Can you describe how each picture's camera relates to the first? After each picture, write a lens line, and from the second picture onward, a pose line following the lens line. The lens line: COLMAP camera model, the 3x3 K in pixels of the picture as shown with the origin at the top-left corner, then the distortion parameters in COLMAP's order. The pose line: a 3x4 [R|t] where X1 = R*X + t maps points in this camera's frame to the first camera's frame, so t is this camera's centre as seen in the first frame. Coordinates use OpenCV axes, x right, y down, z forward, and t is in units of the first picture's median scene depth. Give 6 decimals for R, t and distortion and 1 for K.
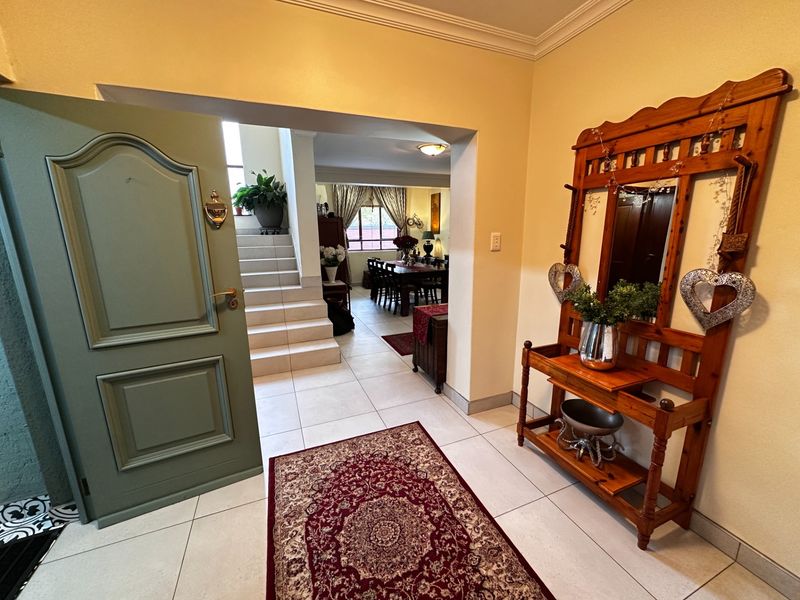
lens RADIAL K [[317.0, 0, 400.0], [0, 317.0, 299.3], [0, 0, 1]] dist [-0.002811, 0.000171]
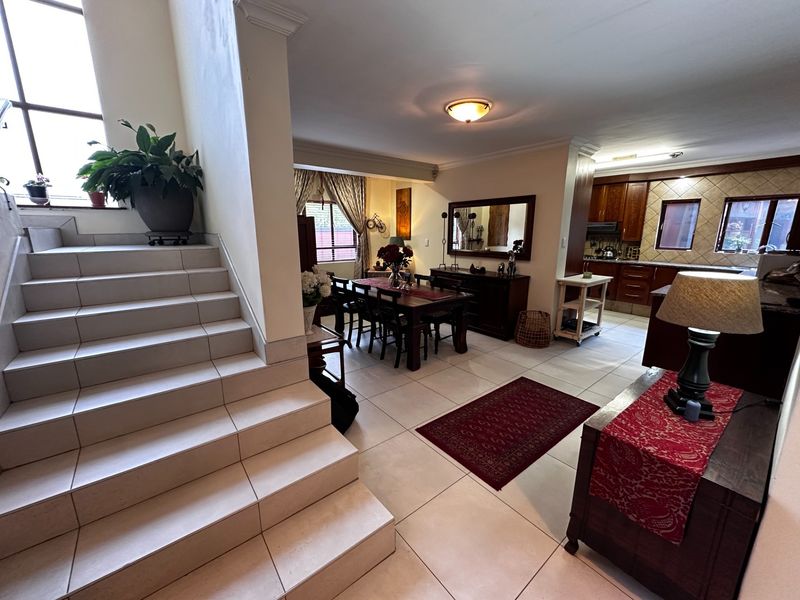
lens RADIAL K [[317.0, 0, 397.5], [0, 317.0, 300.5], [0, 0, 1]] dist [-0.002811, 0.000171]
pose [[0.961576, -0.047187, 0.270453, -0.130118], [0.046565, 0.998877, 0.008718, -0.067834], [-0.270560, 0.004210, 0.962694, 0.262252]]
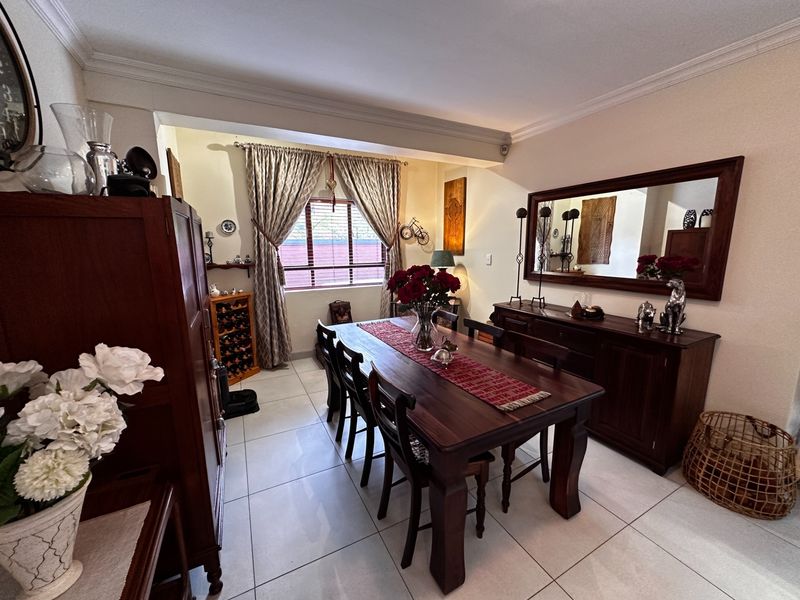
lens RADIAL K [[317.0, 0, 400.5], [0, 317.0, 301.3], [0, 0, 1]] dist [-0.002811, 0.000171]
pose [[0.995179, -0.010843, 0.097476, -0.032600], [0.014760, 0.999109, -0.039551, -0.115942], [-0.096960, 0.040799, 0.994452, 0.509537]]
